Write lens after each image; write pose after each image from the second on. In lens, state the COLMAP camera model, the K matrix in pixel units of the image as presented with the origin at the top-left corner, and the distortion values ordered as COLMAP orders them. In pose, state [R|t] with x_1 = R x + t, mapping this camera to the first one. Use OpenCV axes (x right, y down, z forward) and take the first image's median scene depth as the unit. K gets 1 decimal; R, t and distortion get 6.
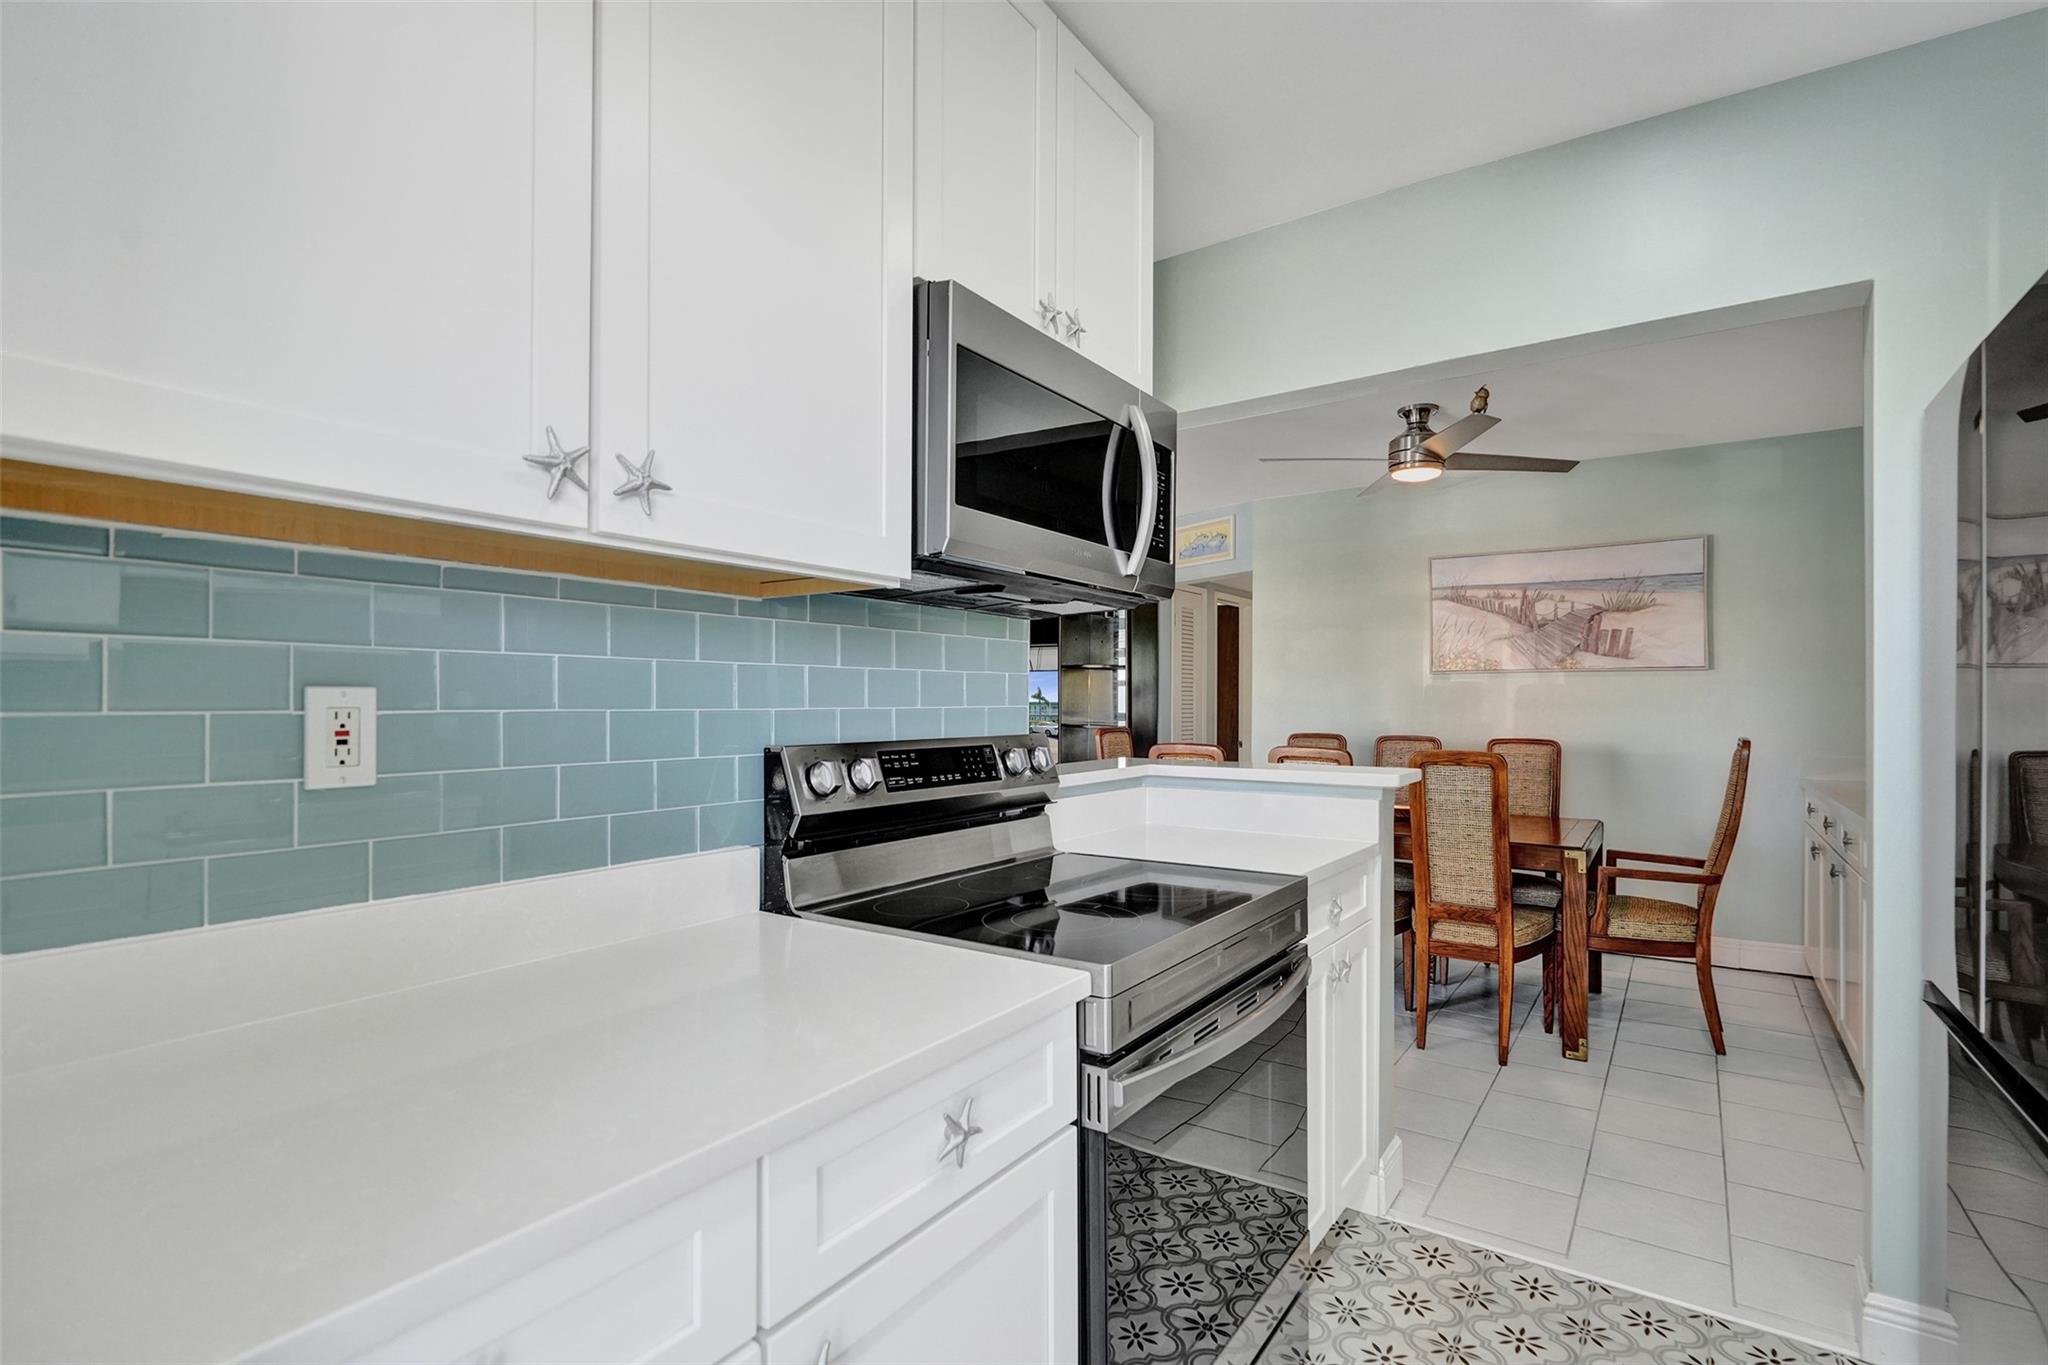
lens RADIAL K [[964.4, 0, 1018.7], [0, 964.4, 698.0], [0, 0, 1]] dist [-0.008648, 0.003348]
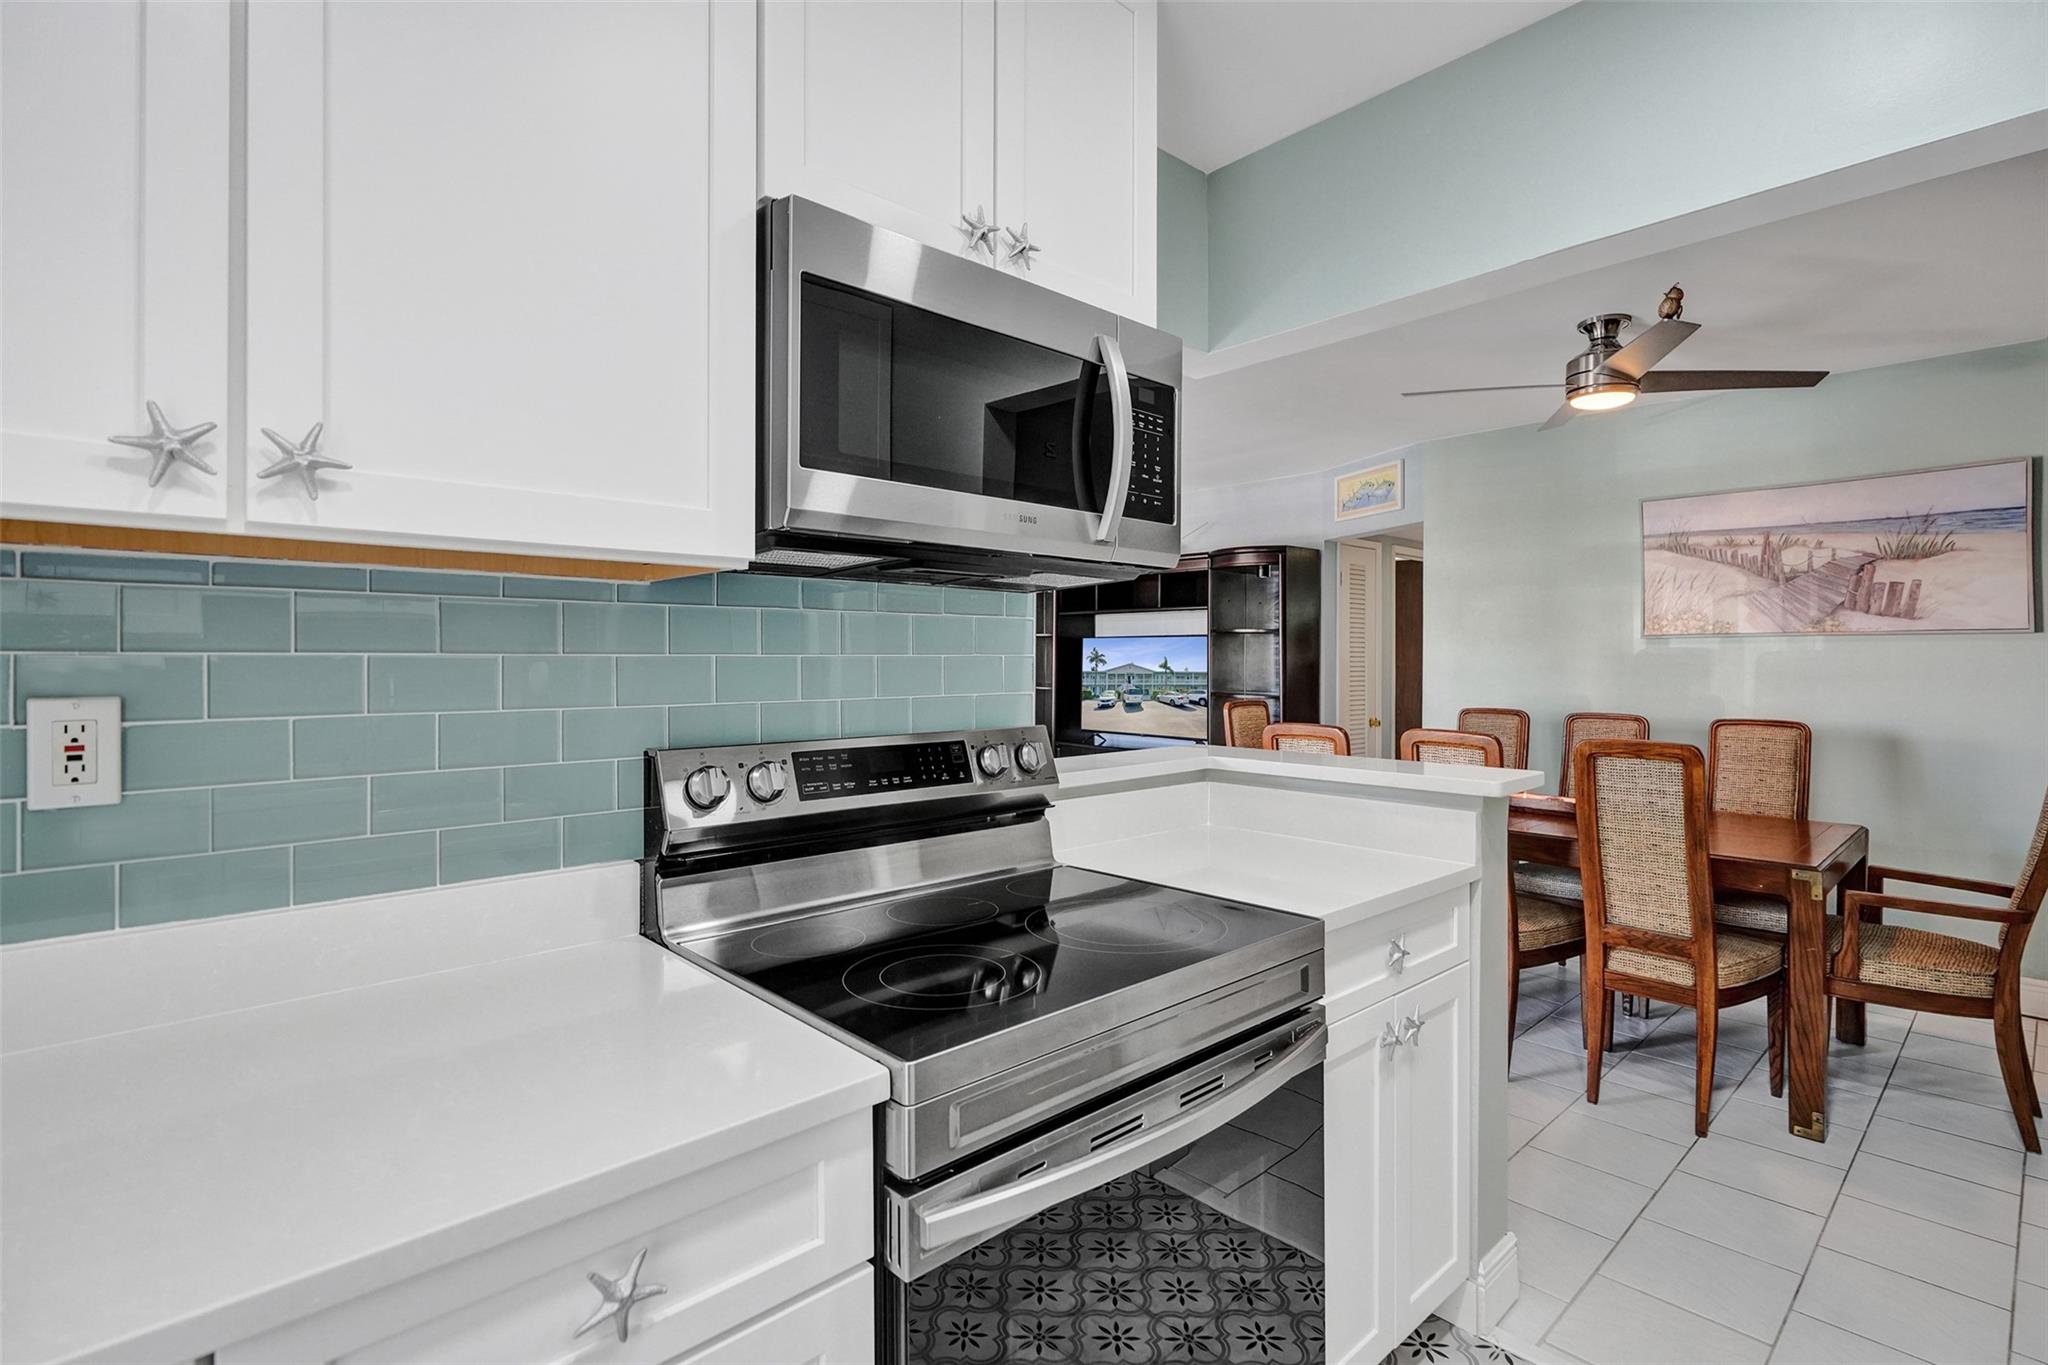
lens RADIAL K [[964.4, 0, 1023.3], [0, 964.4, 657.9], [0, 0, 1]] dist [-0.008648, 0.003348]
pose [[0.975848, -0.001412, -0.218446, 0.175331], [0.002016, 0.999995, 0.002545, -0.023034], [0.218441, -0.002924, 0.975846, 0.138262]]
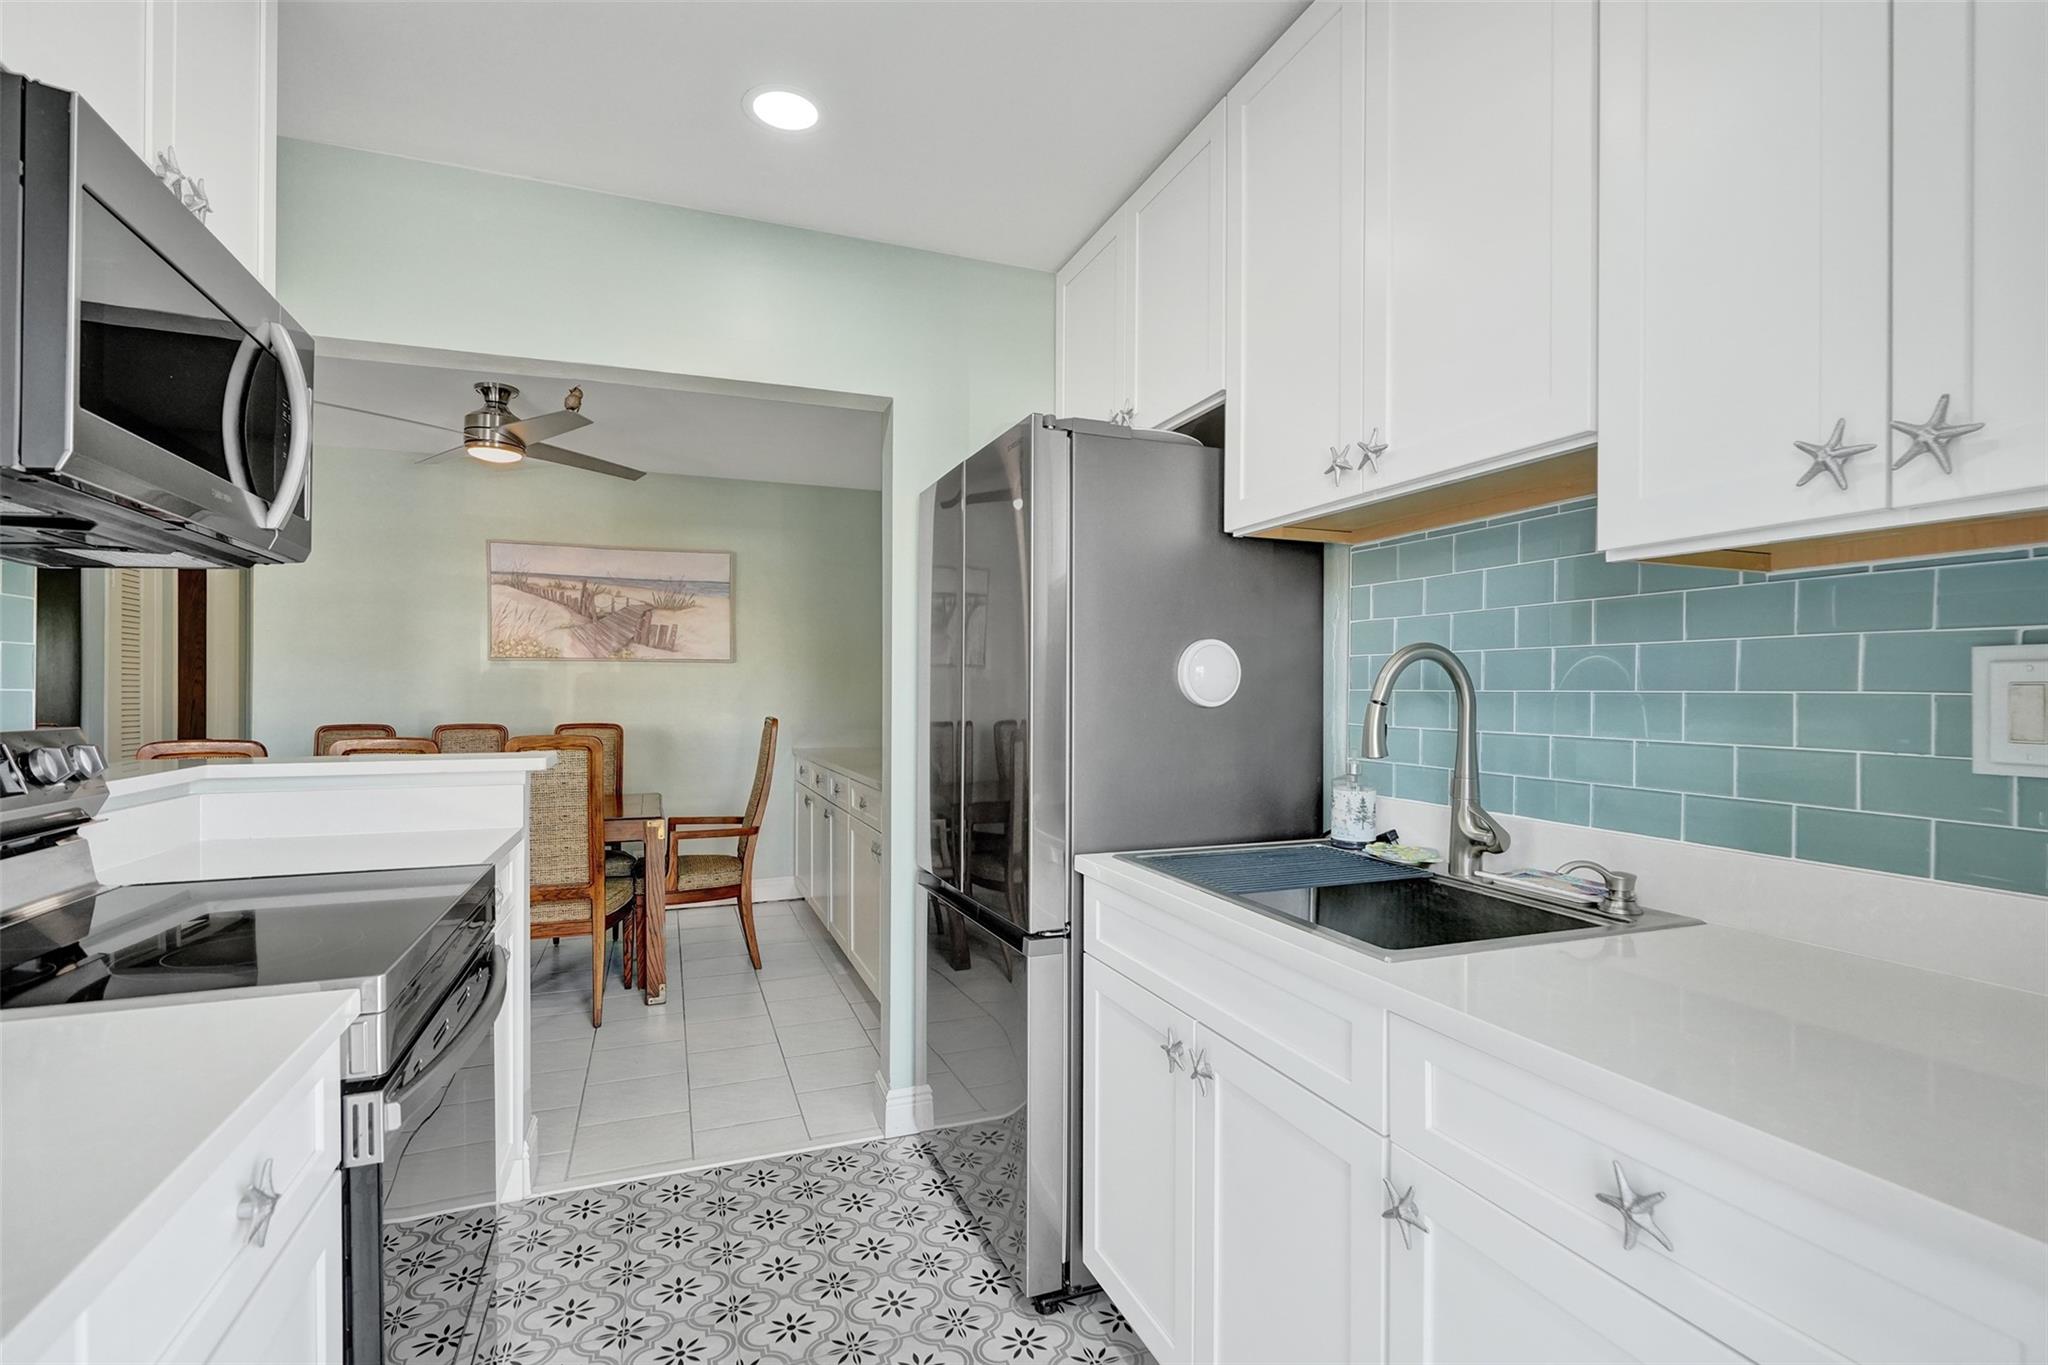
lens RADIAL K [[964.4, 0, 1042.1], [0, 964.4, 697.3], [0, 0, 1]] dist [-0.008648, 0.003348]
pose [[0.549601, -0.005163, 0.835411, -0.157331], [-0.003581, 0.999957, 0.008535, 0.005041], [-0.835419, -0.007682, 0.549559, 0.000705]]
